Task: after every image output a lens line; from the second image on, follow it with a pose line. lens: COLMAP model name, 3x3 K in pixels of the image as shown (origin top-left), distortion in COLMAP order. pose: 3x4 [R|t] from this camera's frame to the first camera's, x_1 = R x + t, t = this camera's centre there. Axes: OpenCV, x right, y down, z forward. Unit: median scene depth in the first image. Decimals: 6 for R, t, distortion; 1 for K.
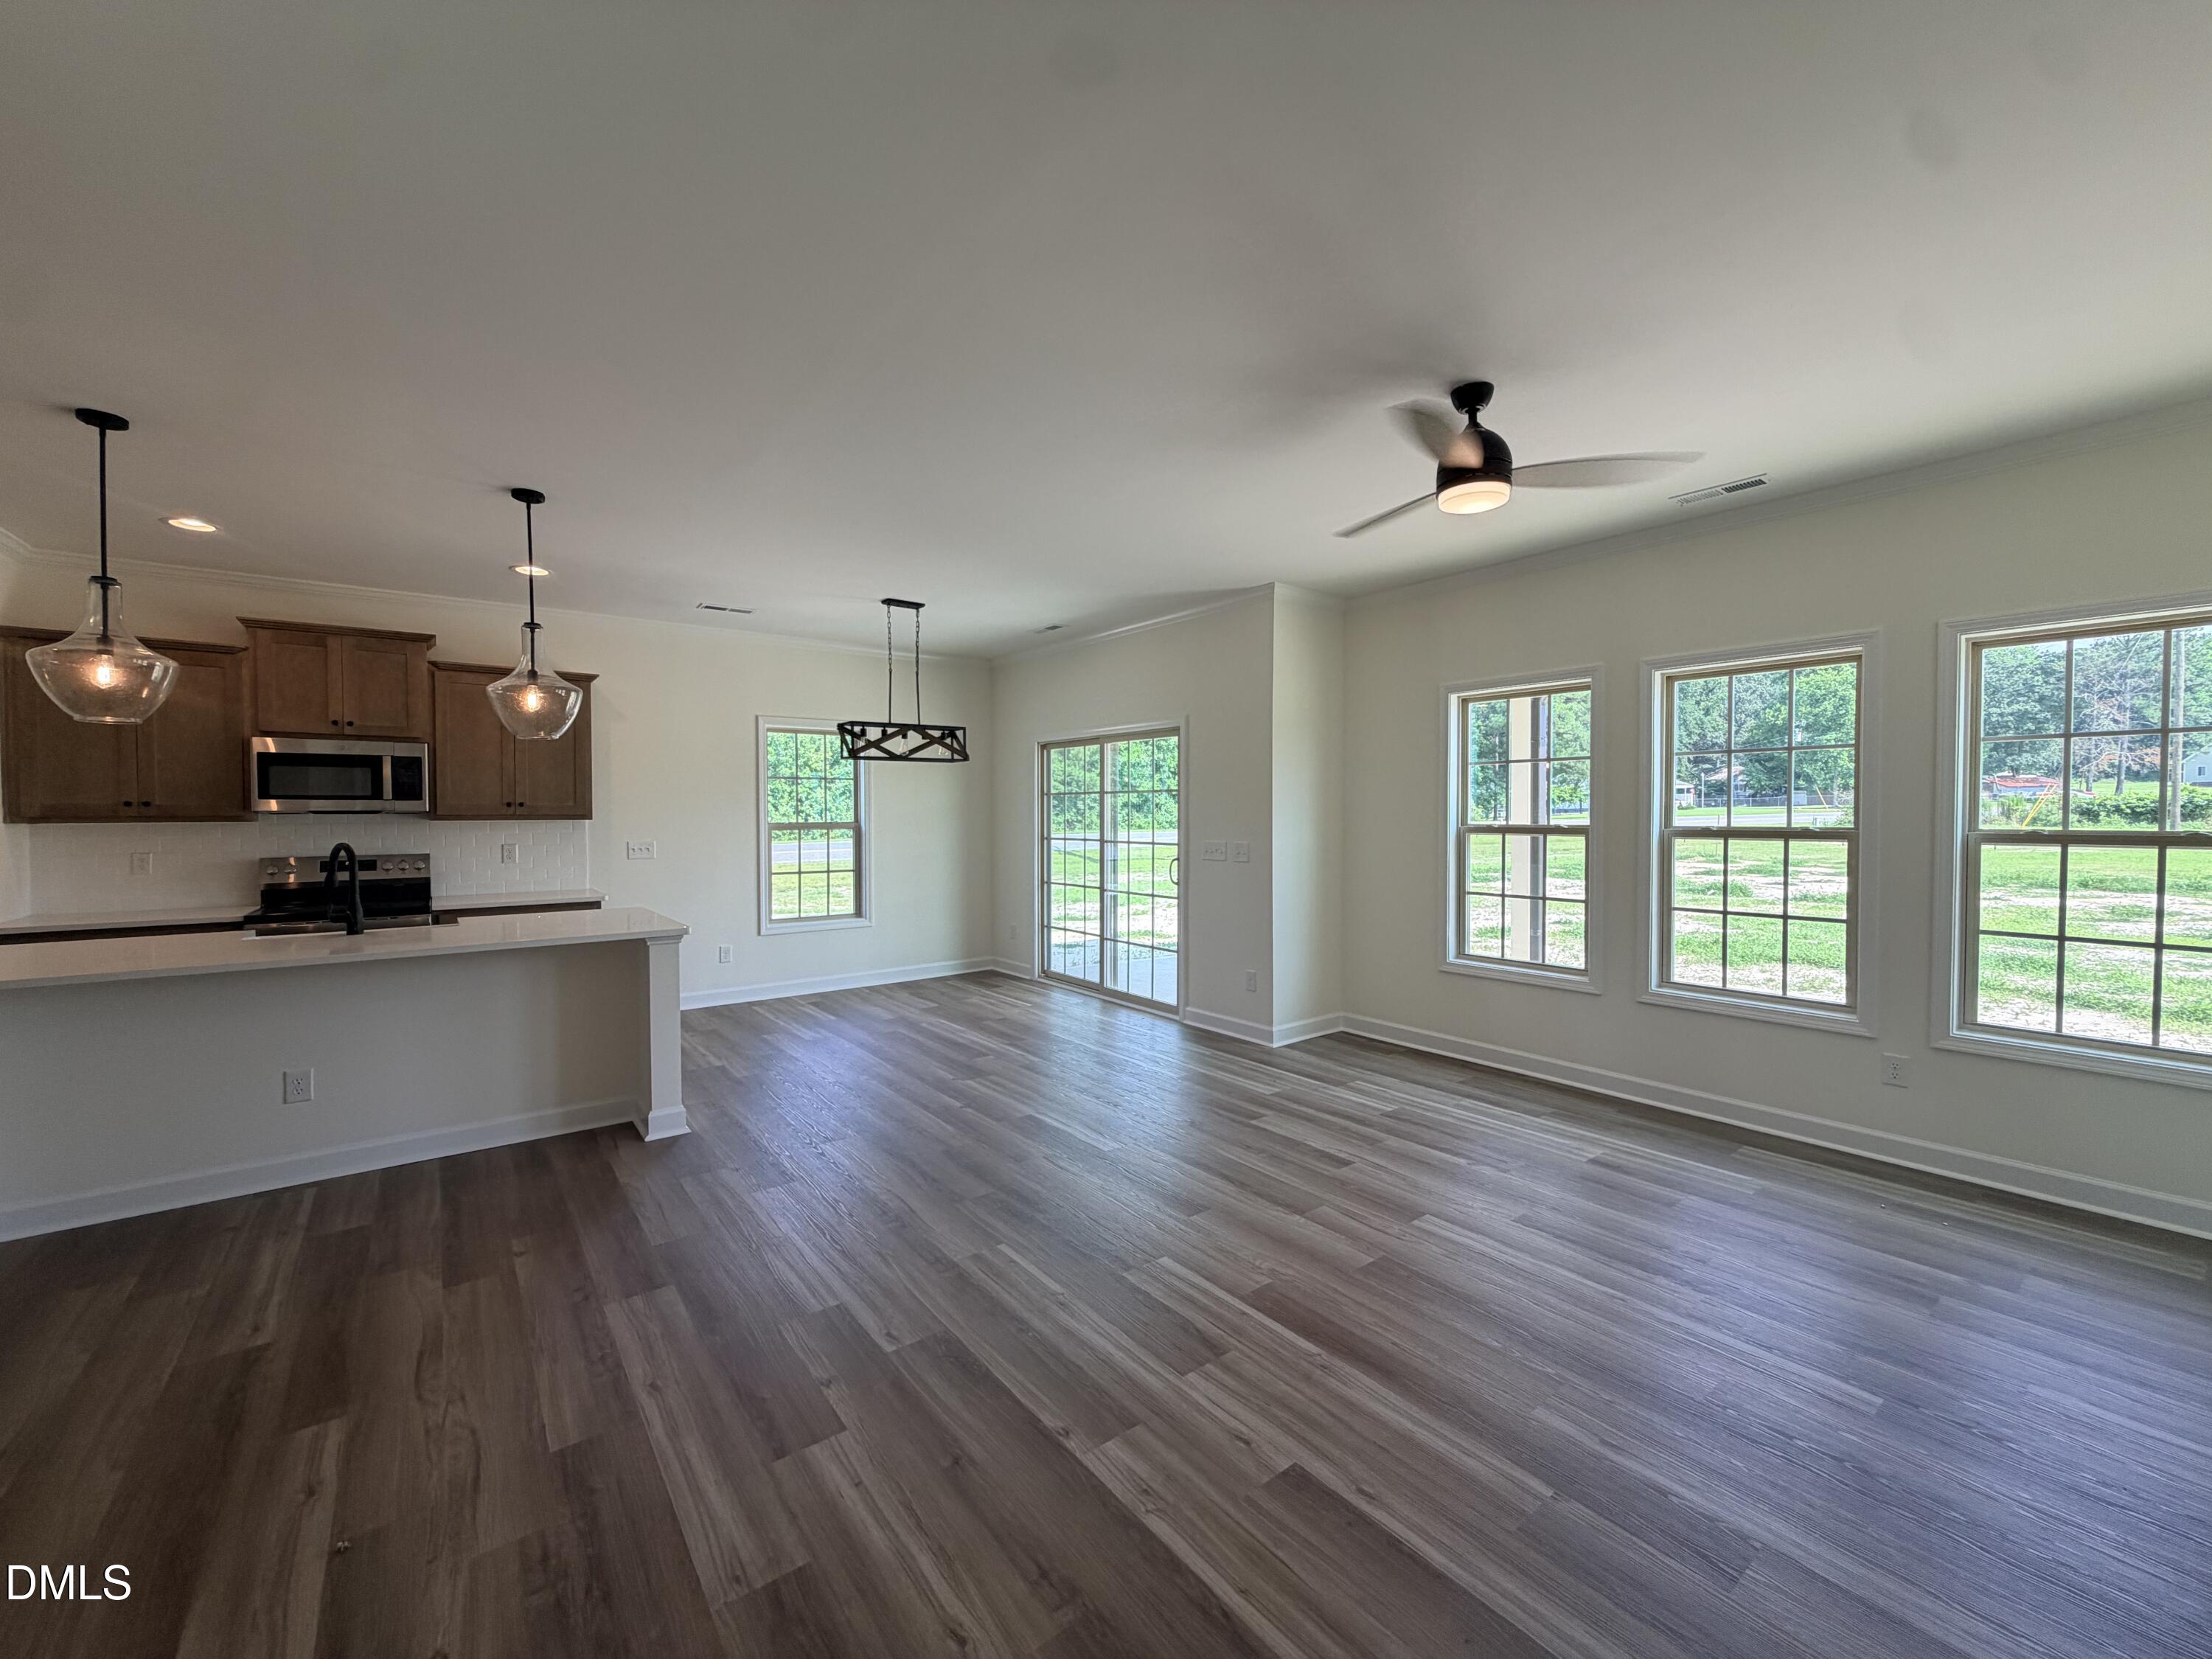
lens RADIAL K [[886.1, 0, 1106.0], [0, 886.1, 829.5], [0, 0, 1]] dist [-0.000260, -0.000146]
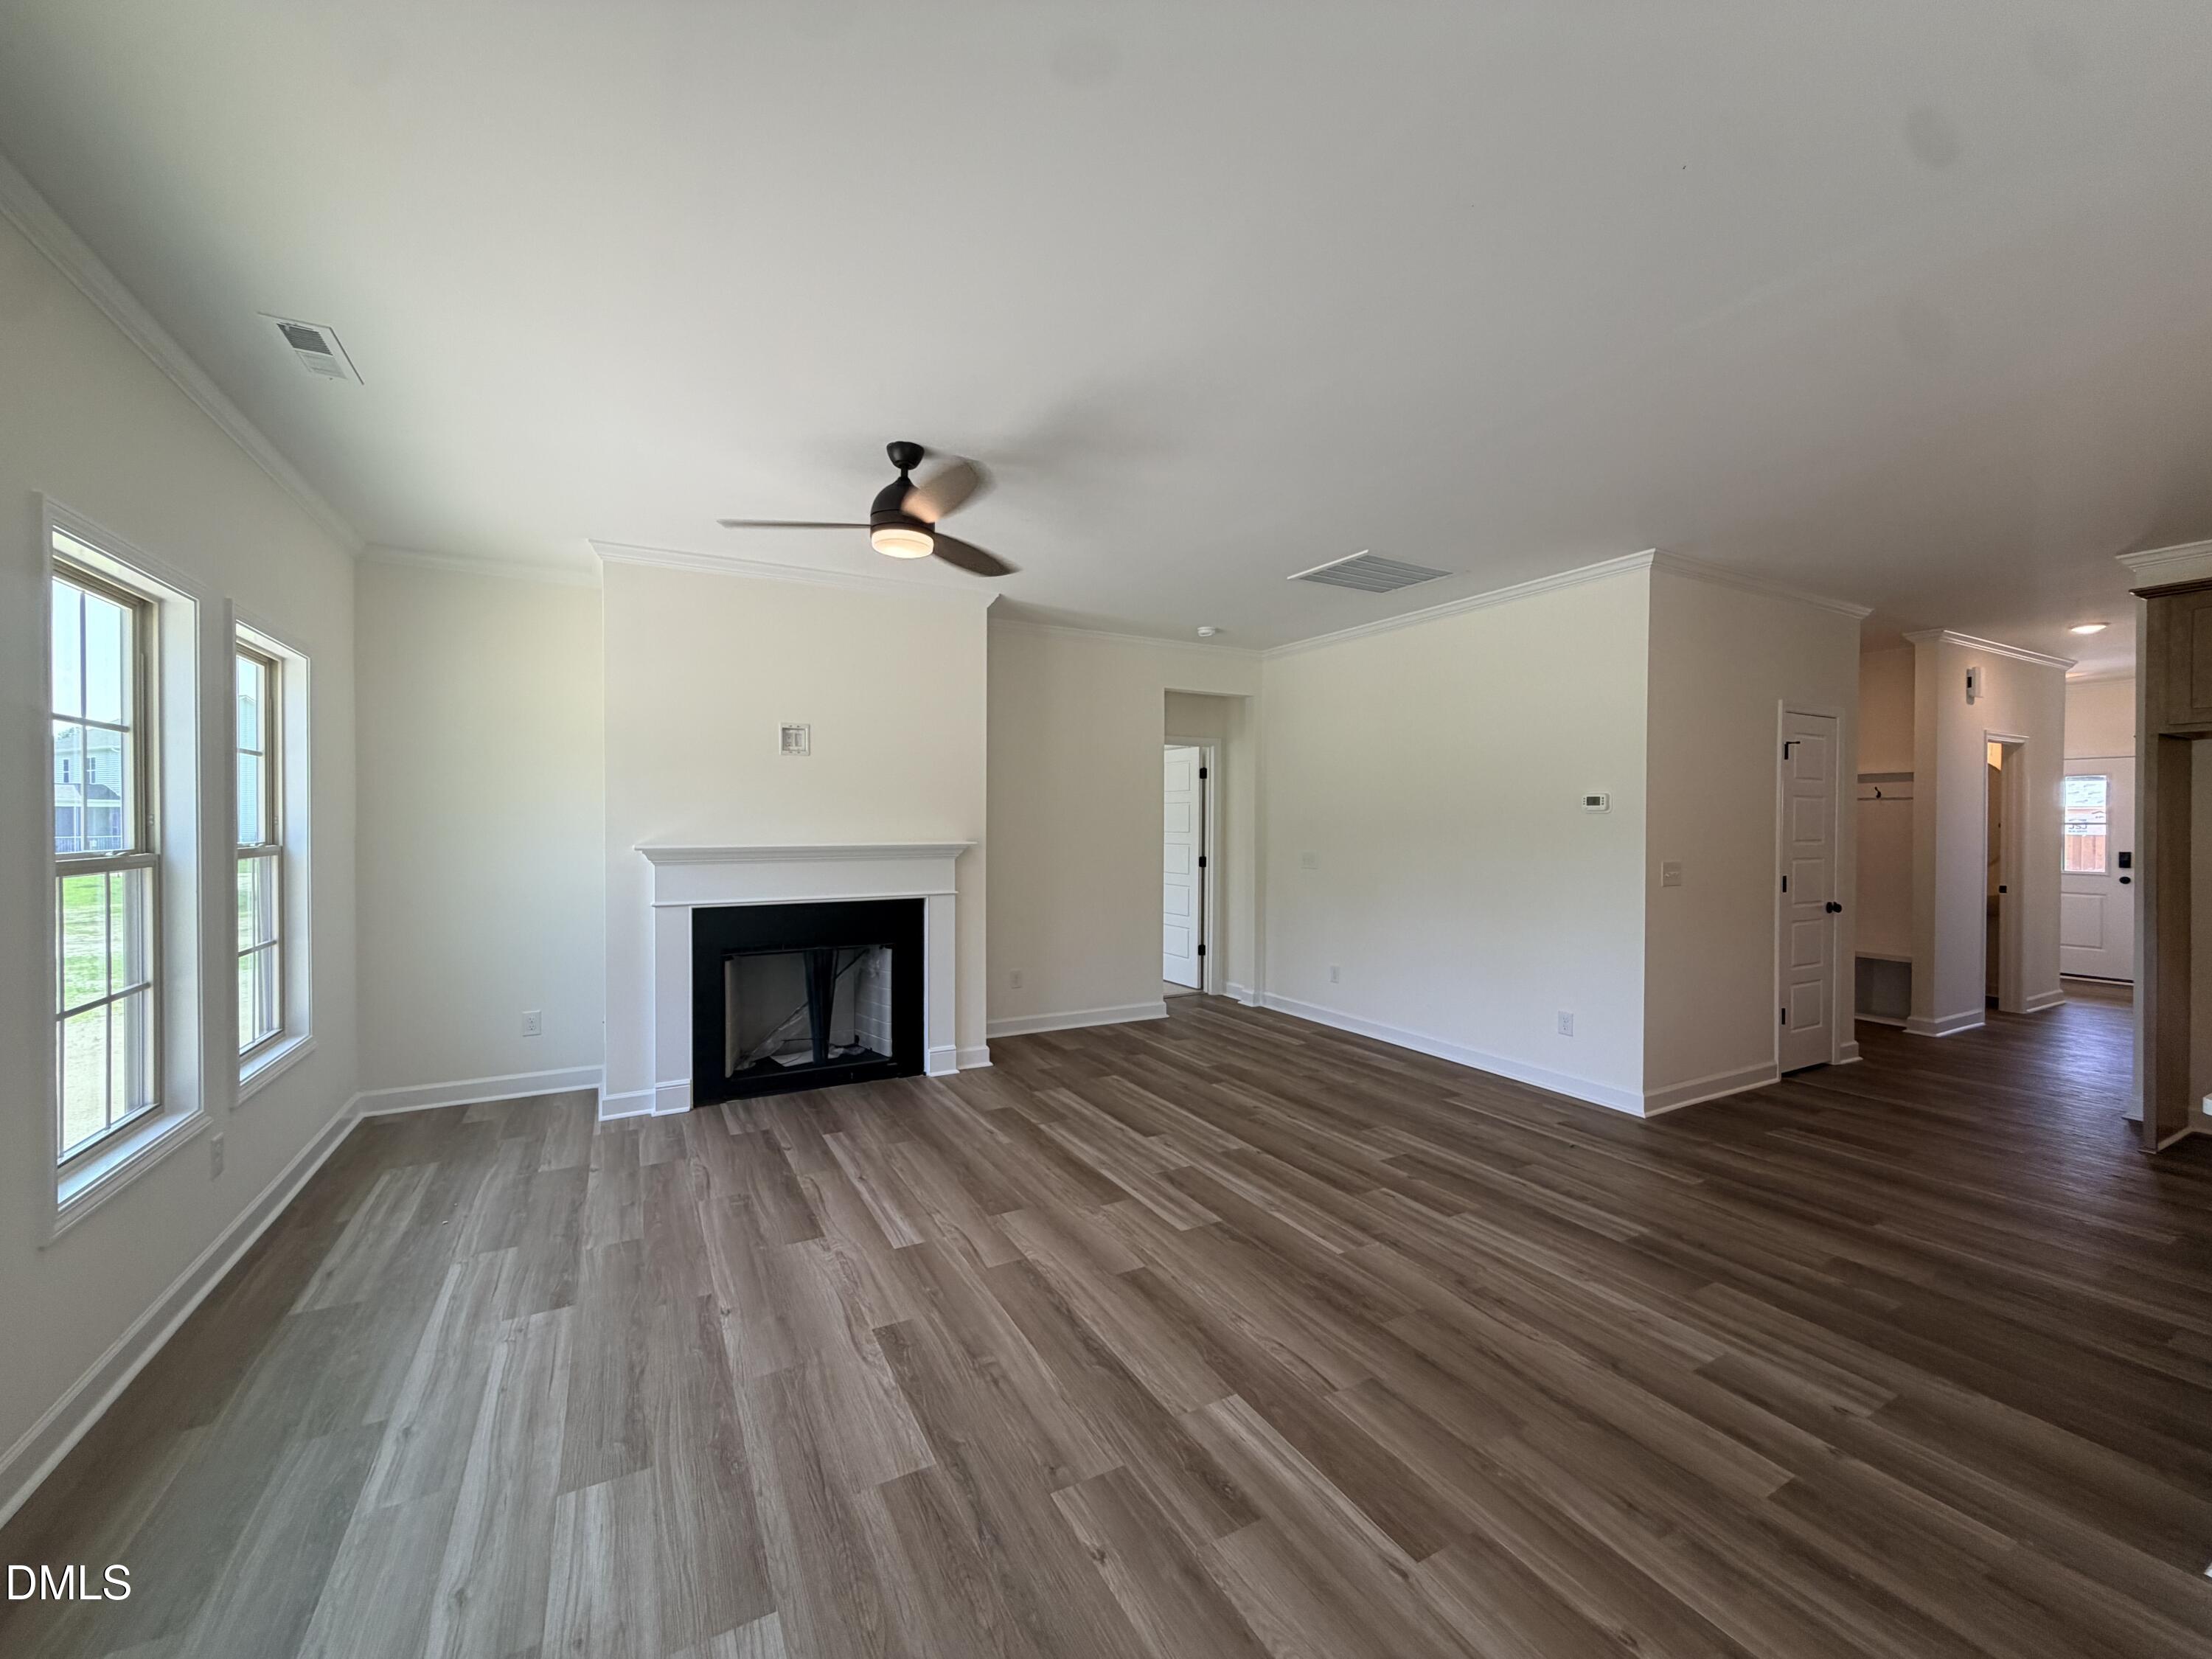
lens RADIAL K [[886.1, 0, 1106.0], [0, 886.1, 829.5], [0, 0, 1]] dist [-0.000260, -0.000146]
pose [[-0.988306, -0.002870, 0.152455, -0.005366], [0.001327, 0.999623, 0.027419, -0.042472], [-0.152476, 0.027301, -0.987930, 1.896254]]
